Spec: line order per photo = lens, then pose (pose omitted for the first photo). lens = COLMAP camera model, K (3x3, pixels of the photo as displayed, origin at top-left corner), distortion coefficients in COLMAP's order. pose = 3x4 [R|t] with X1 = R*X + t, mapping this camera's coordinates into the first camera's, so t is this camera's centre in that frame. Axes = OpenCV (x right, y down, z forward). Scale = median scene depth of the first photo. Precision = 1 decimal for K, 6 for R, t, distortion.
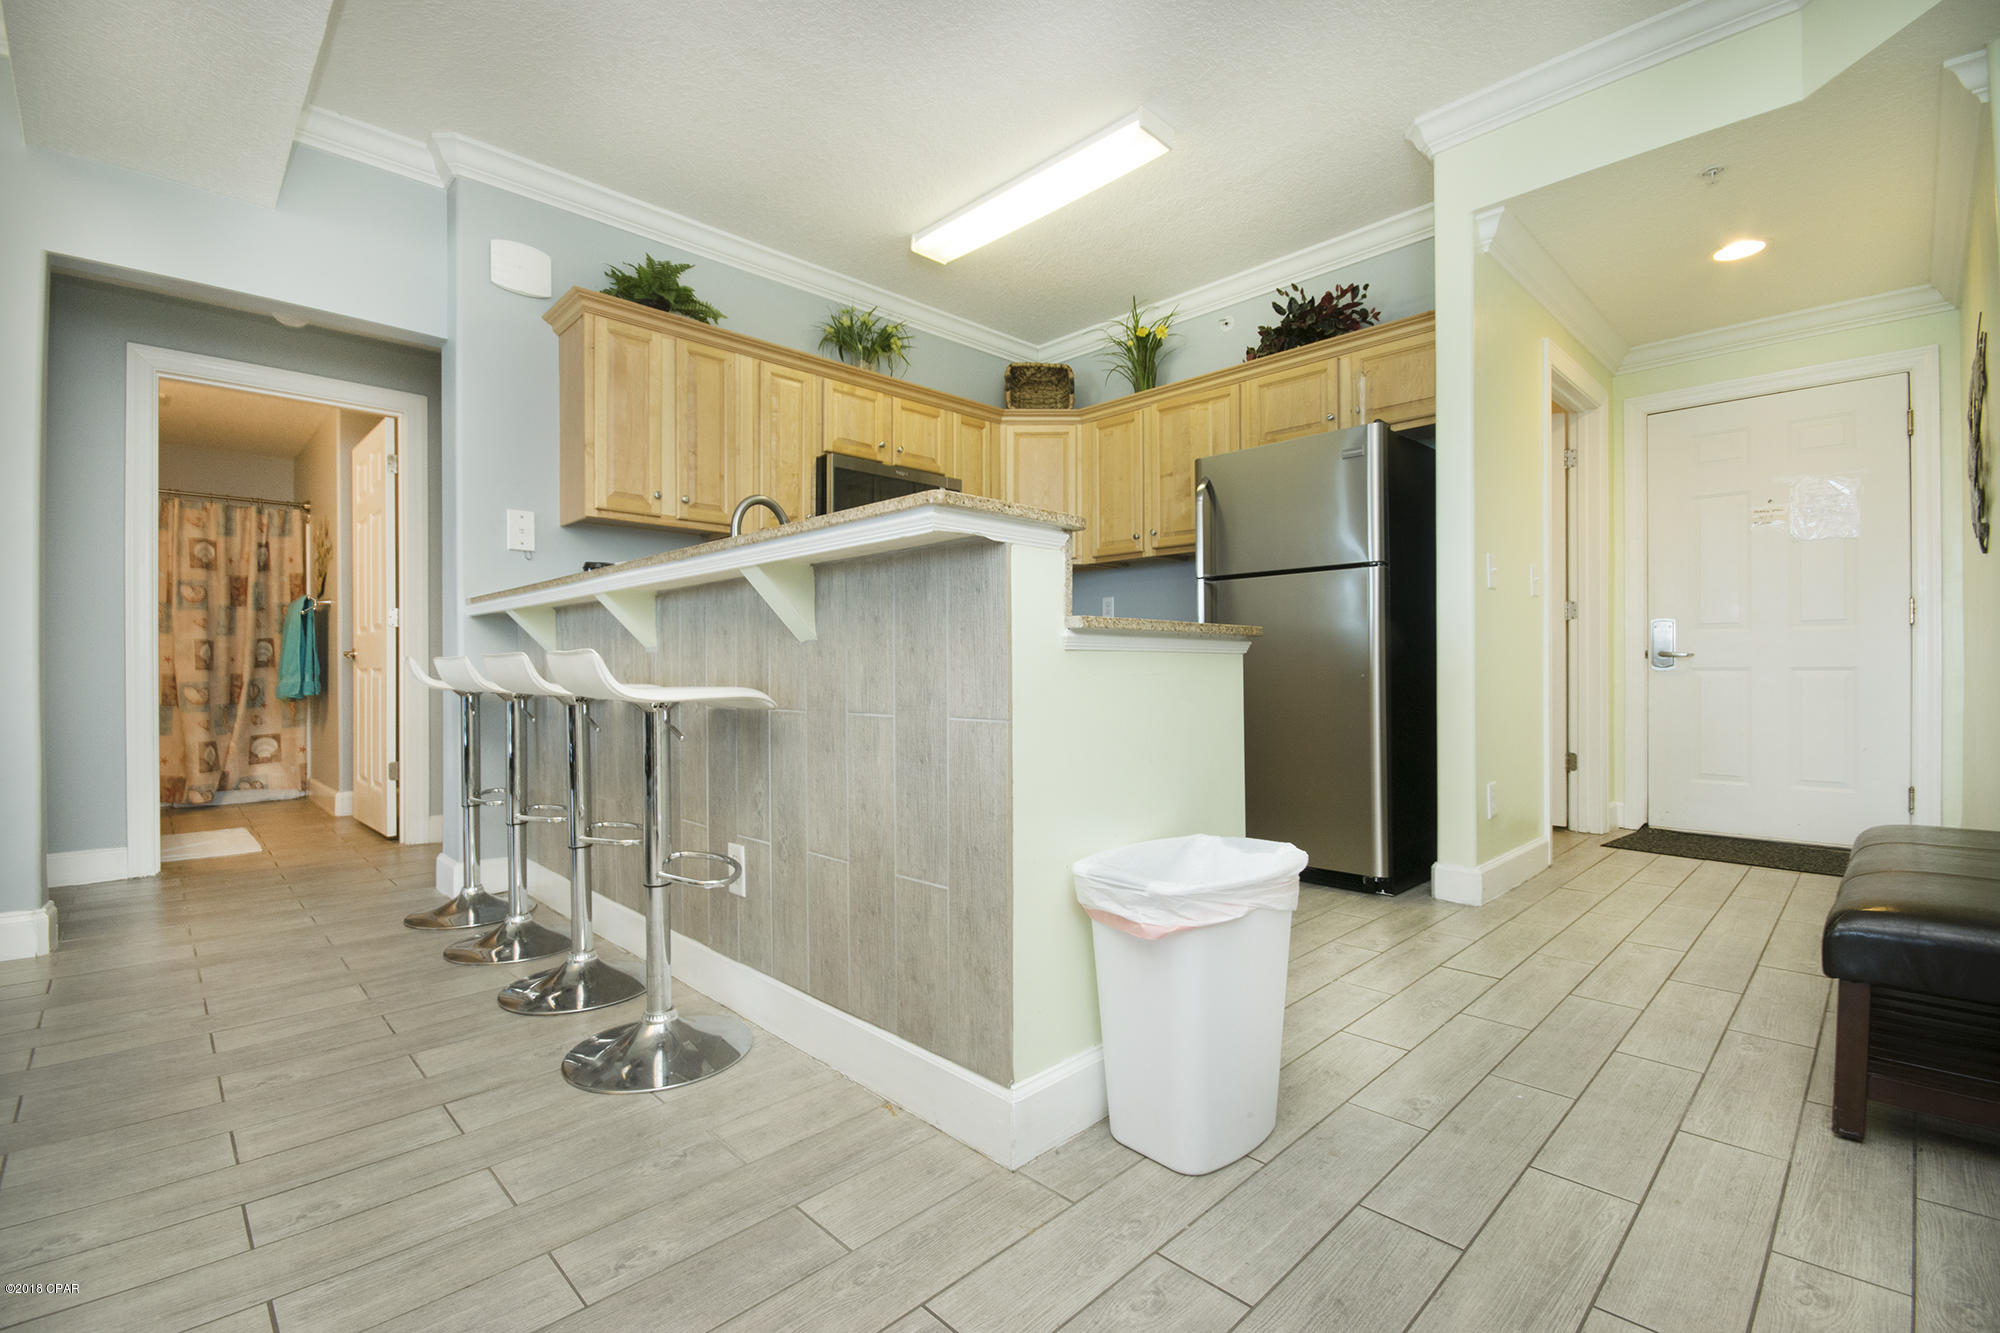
lens RADIAL K [[883.5, 0, 1000.0], [0, 883.5, 666.5], [0, 0, 1]] dist [-0.007795, -0.000264]
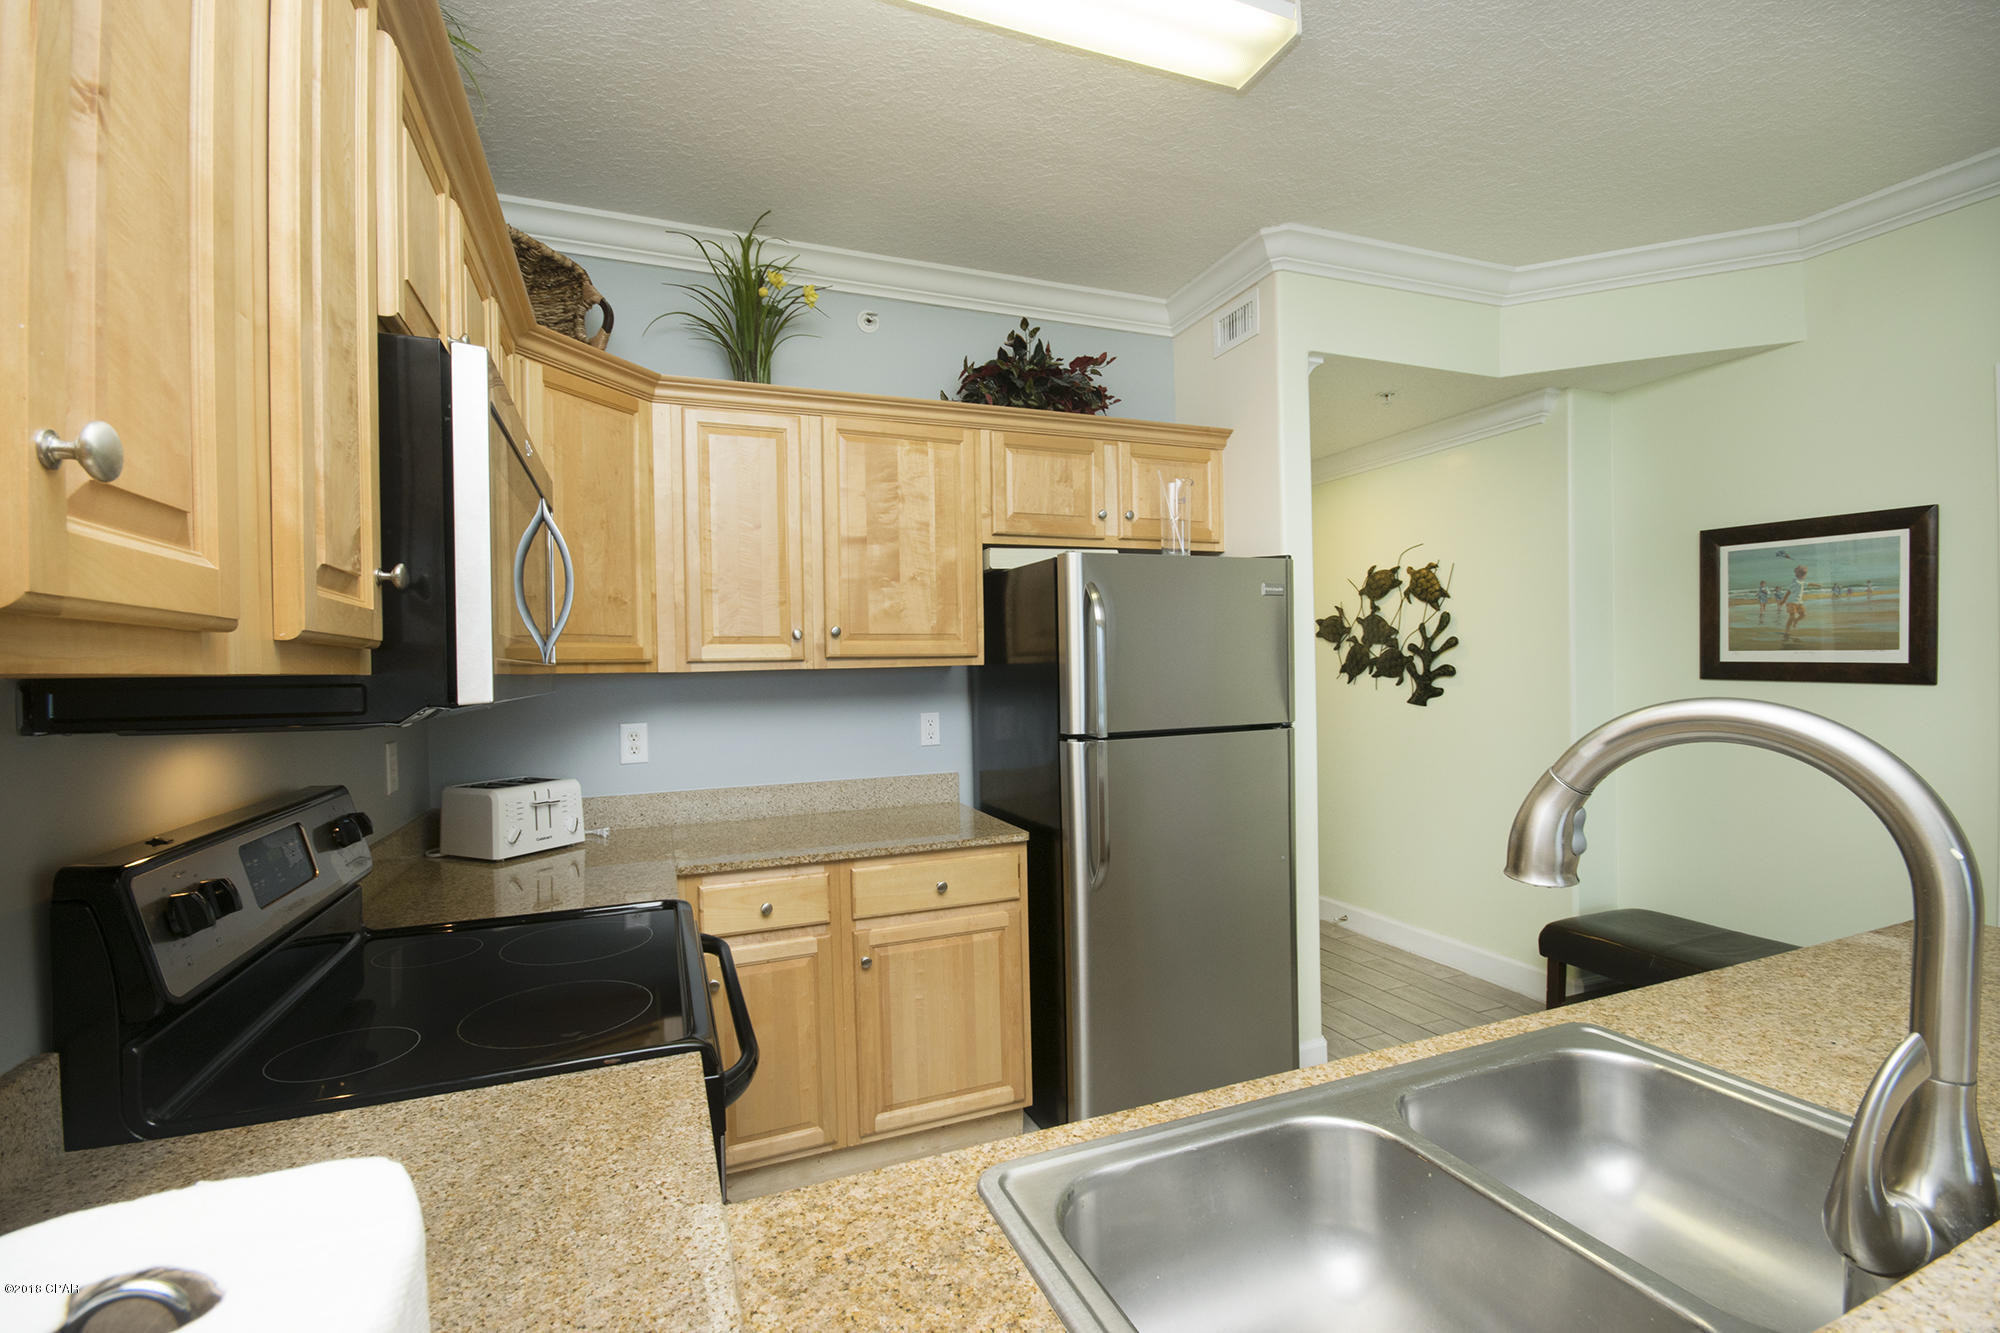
lens RADIAL K [[872.9, 0, 1000.0], [0, 872.9, 666.5], [0, 0, 1]] dist [0.000231, -0.008600]
pose [[0.400507, -0.003388, 0.916287, -0.373188], [0.011424, 0.999934, -0.001296, -0.145089], [-0.916222, 0.010987, 0.400520, 0.763305]]
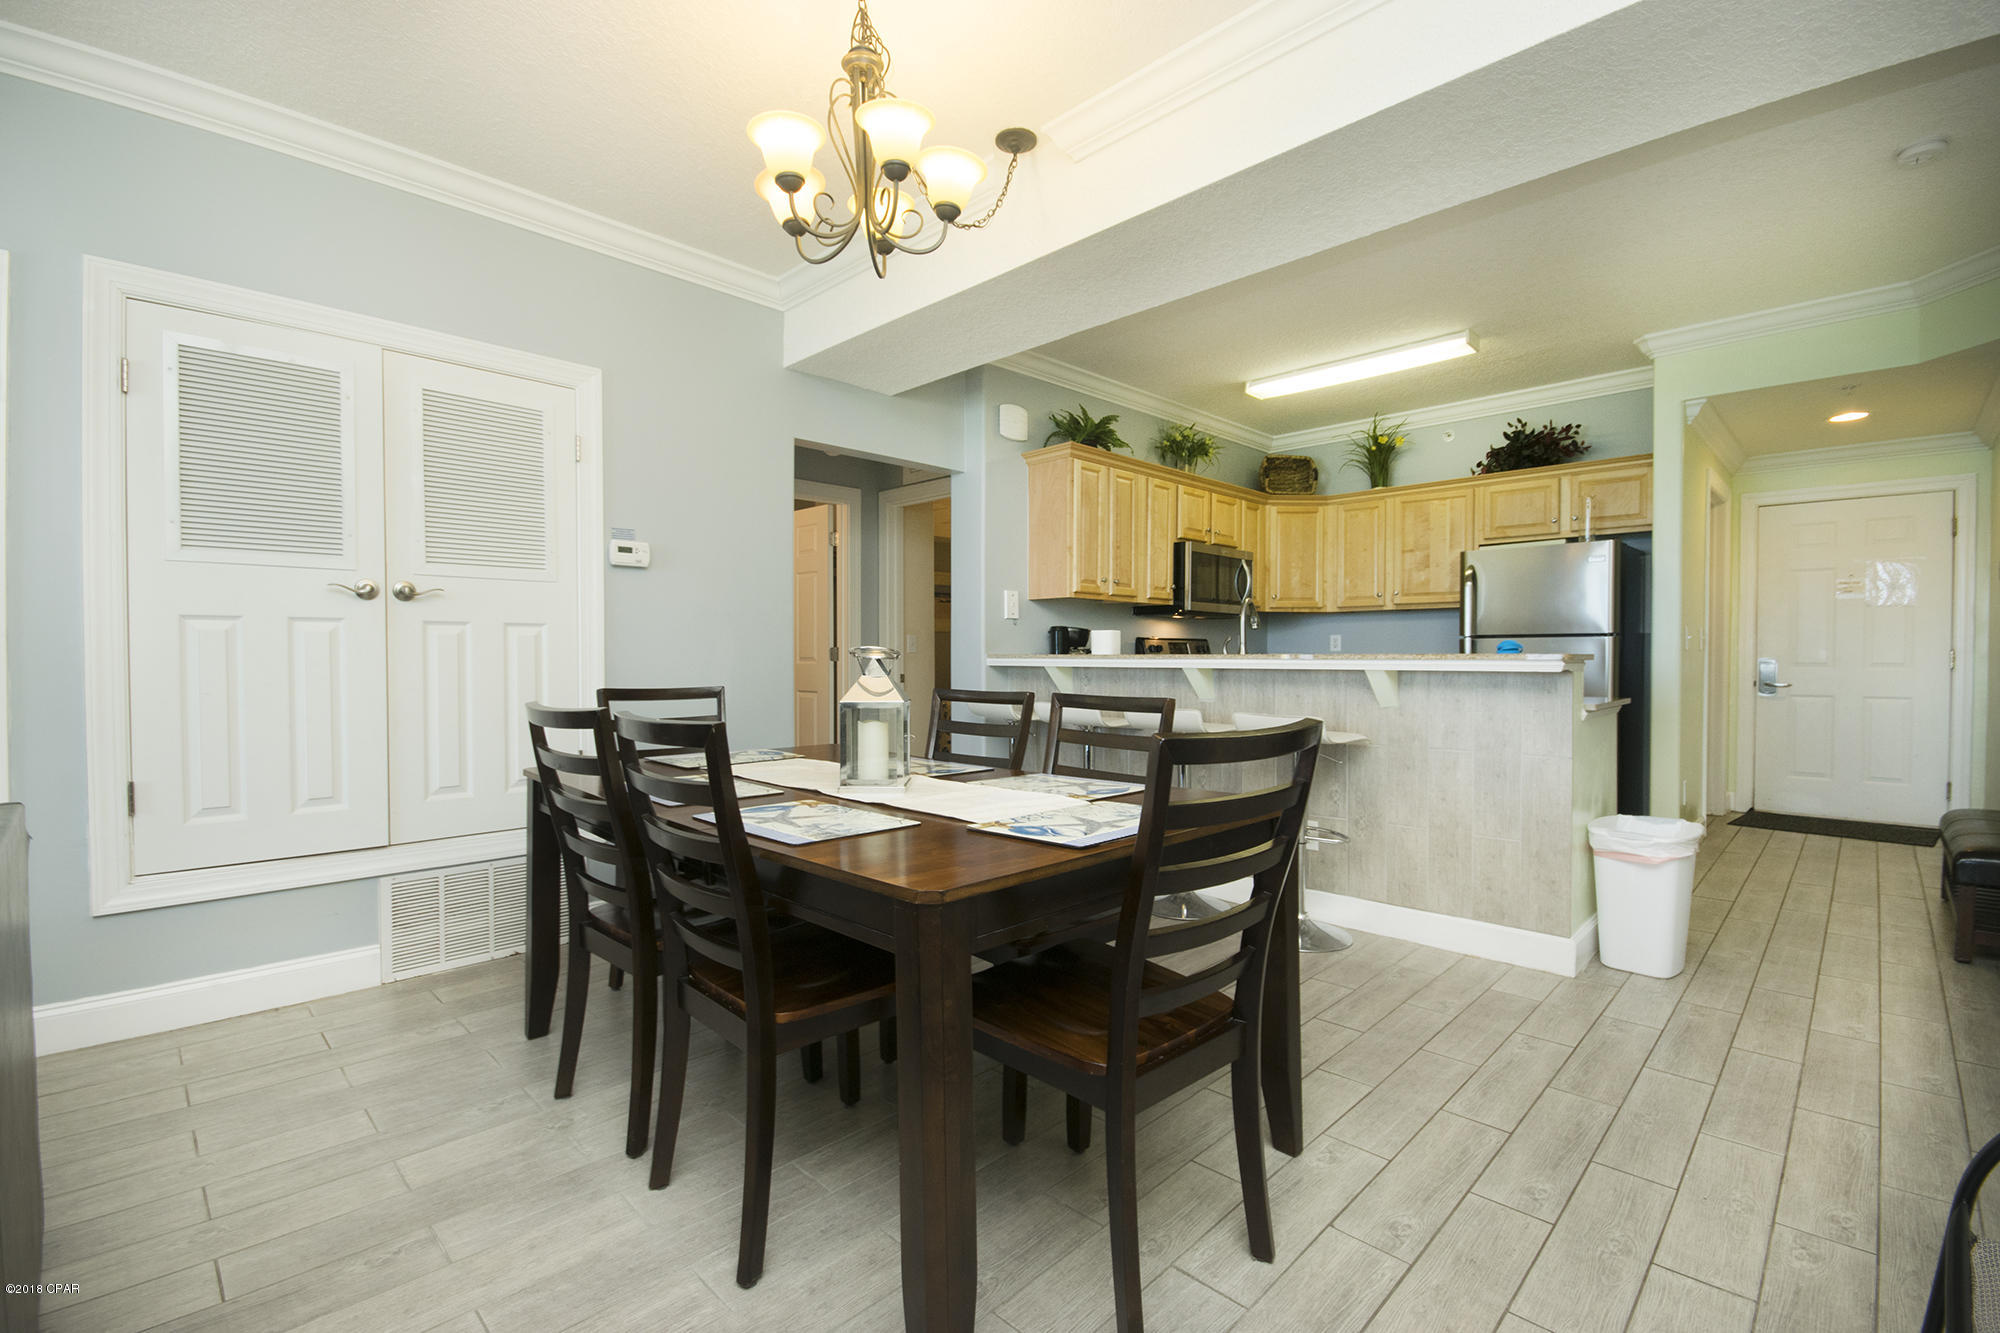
lens RADIAL K [[872.9, 0, 1000.0], [0, 872.9, 666.5], [0, 0, 1]] dist [0.000231, -0.008600]
pose [[0.999959, 0.003854, 0.008175, -0.511887], [-0.004010, 0.999809, 0.019117, -0.071171], [-0.008099, -0.019149, 0.999784, -0.384009]]
